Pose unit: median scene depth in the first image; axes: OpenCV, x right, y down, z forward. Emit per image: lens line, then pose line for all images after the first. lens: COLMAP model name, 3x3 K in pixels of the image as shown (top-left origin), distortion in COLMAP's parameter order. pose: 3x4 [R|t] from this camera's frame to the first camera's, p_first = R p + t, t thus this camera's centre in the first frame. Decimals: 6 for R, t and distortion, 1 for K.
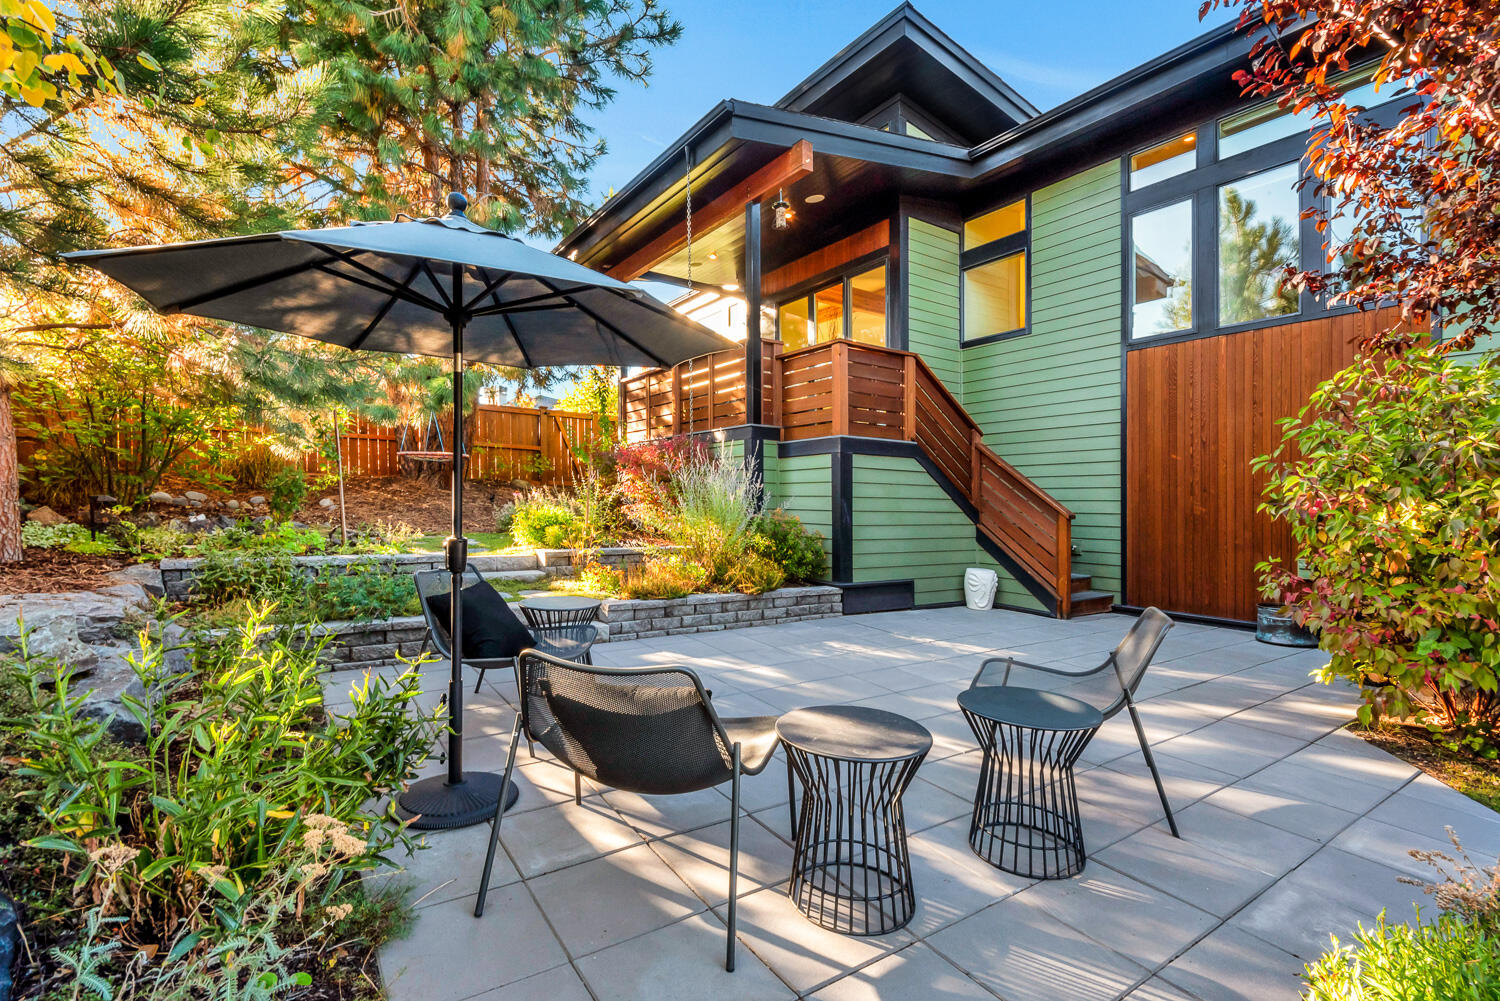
lens RADIAL K [[687.6, 0, 755.0], [0, 687.6, 500.2], [0, 0, 1]] dist [0.000354, -0.000601]
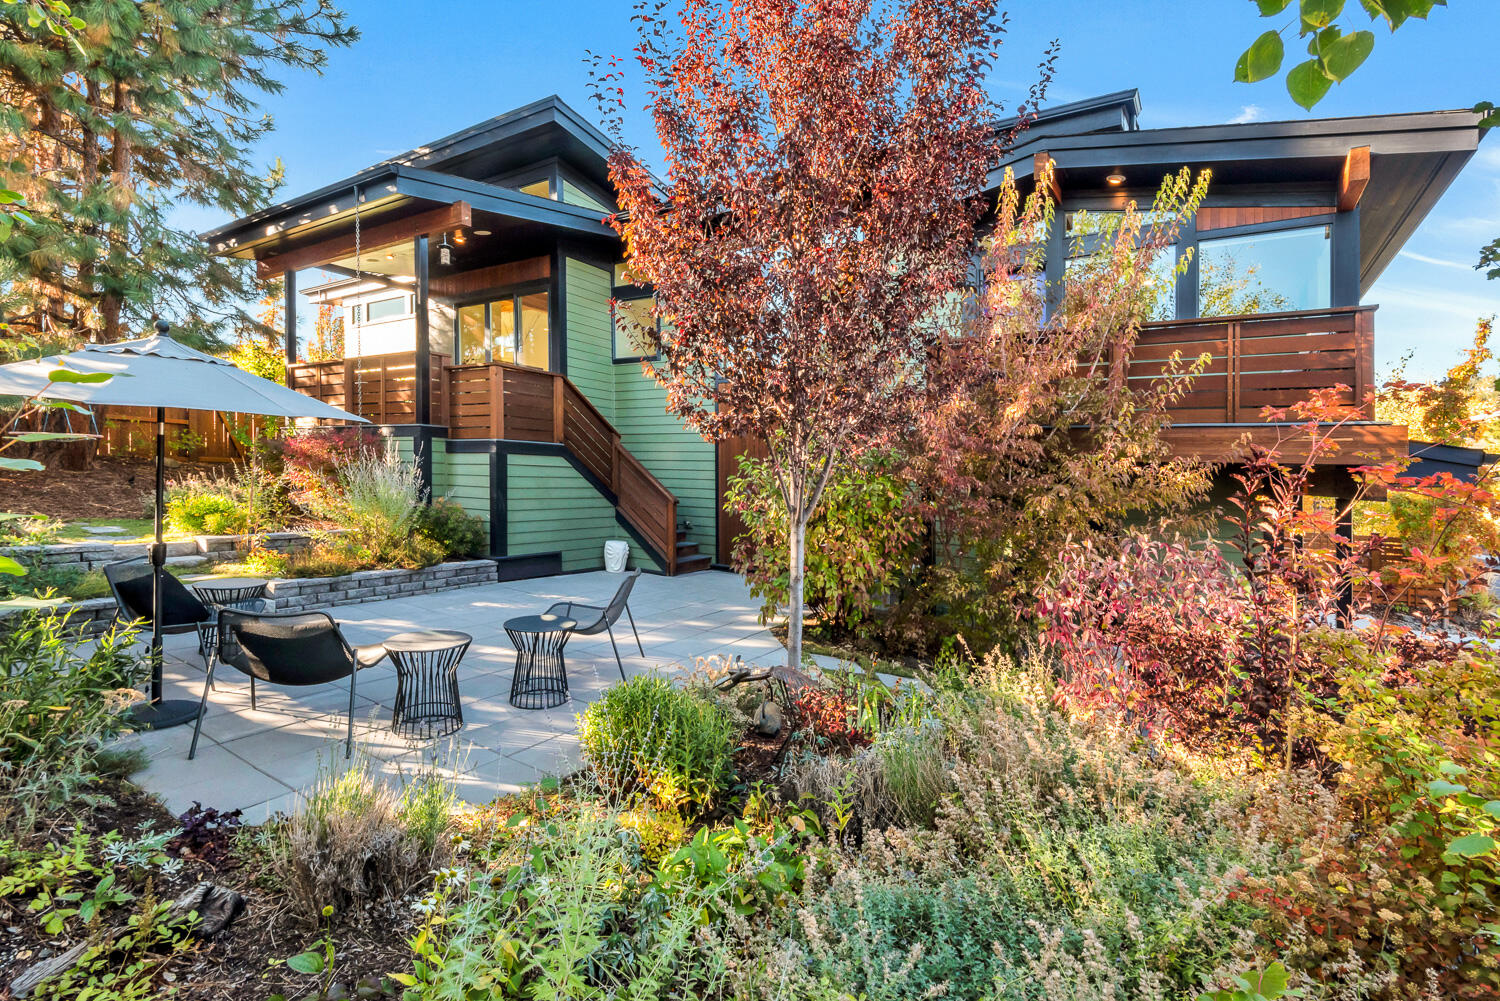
lens RADIAL K [[702.3, 0, 764.8], [0, 702.3, 479.5], [0, 0, 1]] dist [0.034532, -0.038708]
pose [[0.922363, 0.003545, 0.386308, 0.075560], [-0.012190, 0.999727, 0.019931, -0.050076], [-0.386132, -0.023093, 0.922155, -0.359141]]
